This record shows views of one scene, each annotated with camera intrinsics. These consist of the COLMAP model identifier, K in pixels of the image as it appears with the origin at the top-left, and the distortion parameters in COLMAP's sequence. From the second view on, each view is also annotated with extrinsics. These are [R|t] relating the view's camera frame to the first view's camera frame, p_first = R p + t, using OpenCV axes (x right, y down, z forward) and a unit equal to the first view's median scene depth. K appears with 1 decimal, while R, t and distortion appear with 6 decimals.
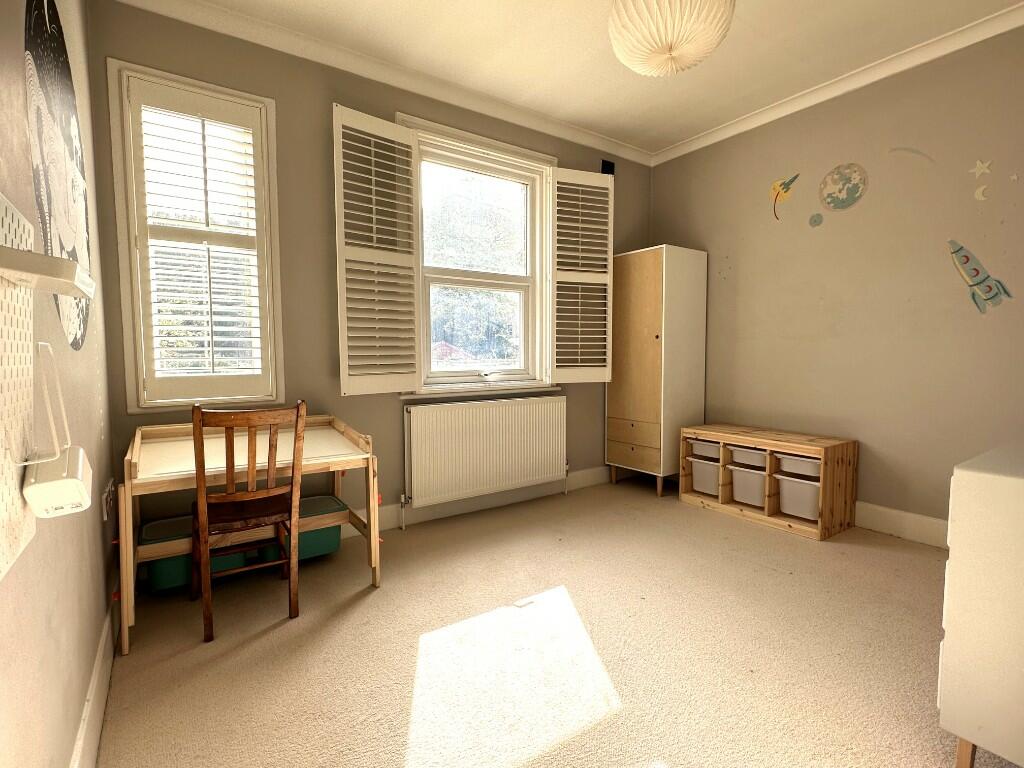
lens RADIAL K [[513.1, 0, 515.9], [0, 513.1, 383.1], [0, 0, 1]] dist [-0.000925, 0.000508]
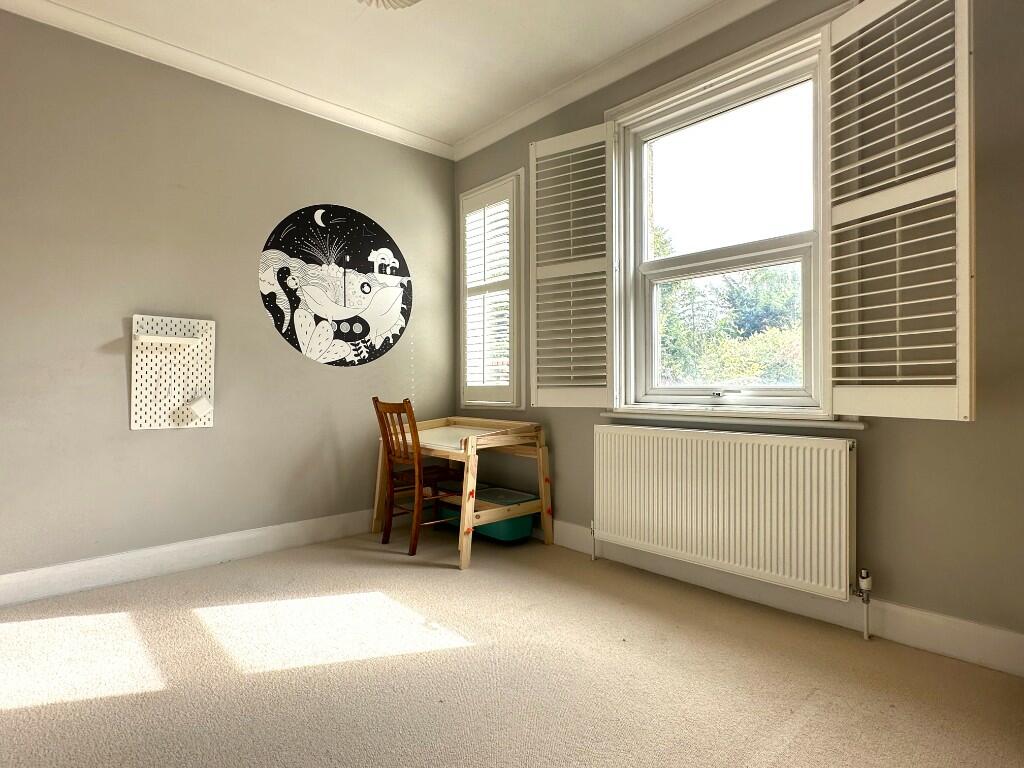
lens RADIAL K [[541.9, 0, 513.8], [0, 541.9, 387.4], [0, 0, 1]] dist [-0.002959, 0.001774]
pose [[0.132405, -0.001788, -0.991194, 0.604225], [-0.067879, 0.997634, -0.010867, 0.001222], [0.988869, 0.068720, 0.131971, 0.606557]]
